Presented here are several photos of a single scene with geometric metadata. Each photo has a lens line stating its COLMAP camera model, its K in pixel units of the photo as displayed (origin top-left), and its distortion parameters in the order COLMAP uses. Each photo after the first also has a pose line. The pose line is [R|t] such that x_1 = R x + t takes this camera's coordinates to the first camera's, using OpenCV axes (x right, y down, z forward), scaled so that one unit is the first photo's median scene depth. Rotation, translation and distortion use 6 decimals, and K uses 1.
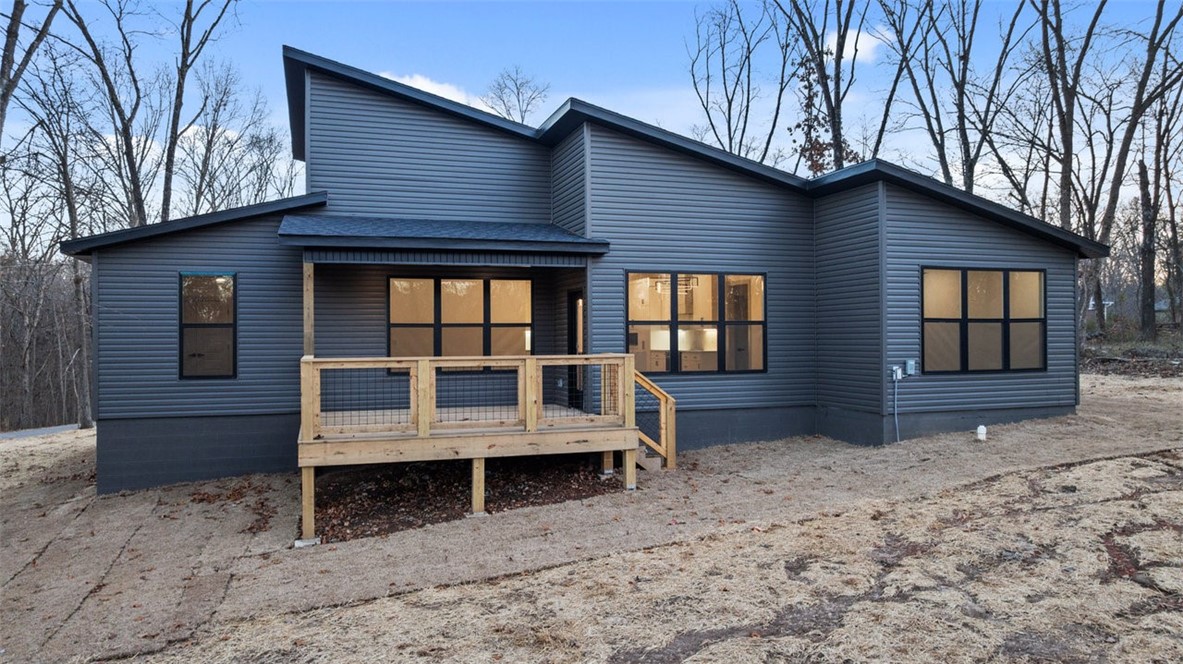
lens RADIAL K [[829.6, 0, 591.5], [0, 829.6, 332.0], [0, 0, 1]] dist [-0.008776, -0.007630]
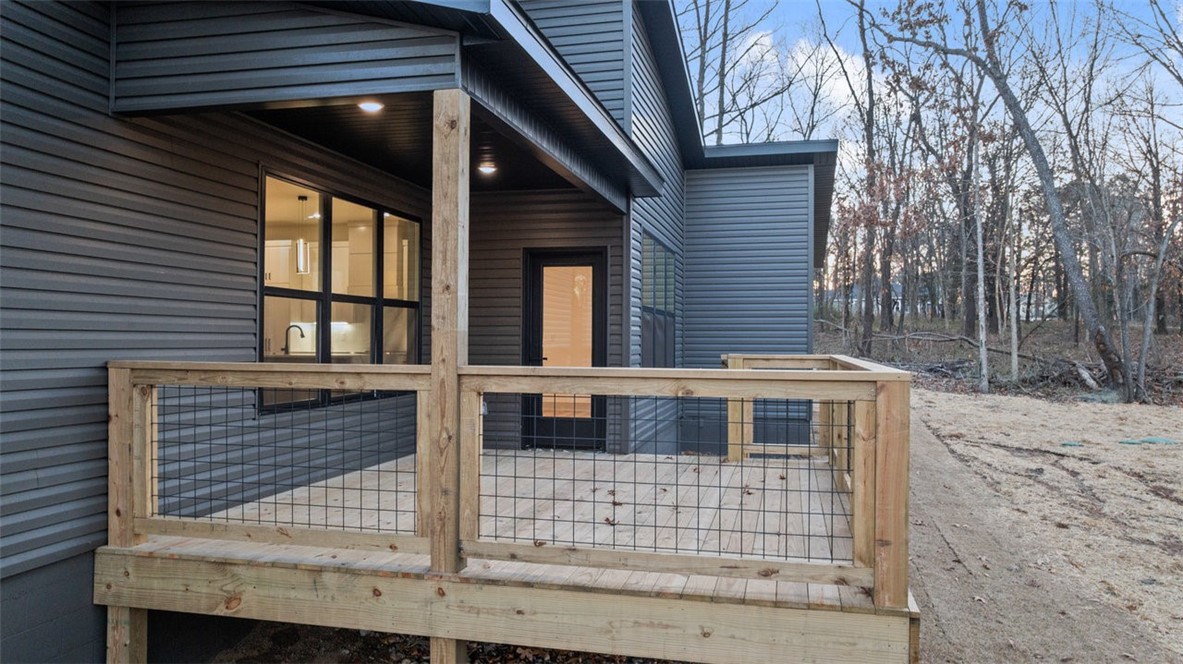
lens RADIAL K [[837.4, 0, 589.2], [0, 837.4, 361.4], [0, 0, 1]] dist [0.000660, 0.001845]
pose [[0.529512, -0.011787, 0.848220, -0.530562], [-0.016003, 0.999587, 0.023881, 0.014785], [-0.848151, -0.026219, 0.529105, 0.678779]]
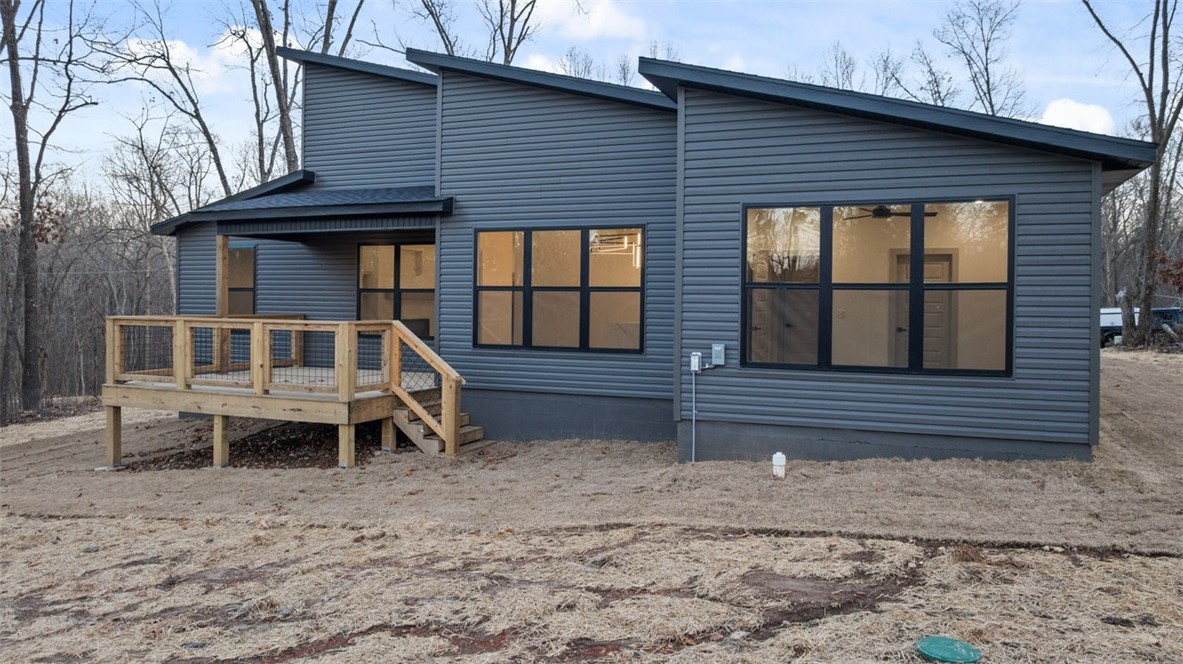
lens RADIAL K [[852.7, 0, 591.3], [0, 852.7, 300.8], [0, 0, 1]] dist [-0.002194, 0.001695]
pose [[0.755748, 0.013158, -0.654730, 0.757135], [-0.012853, 0.999904, 0.005259, -0.004070], [0.654736, 0.004440, 0.755845, 0.398100]]
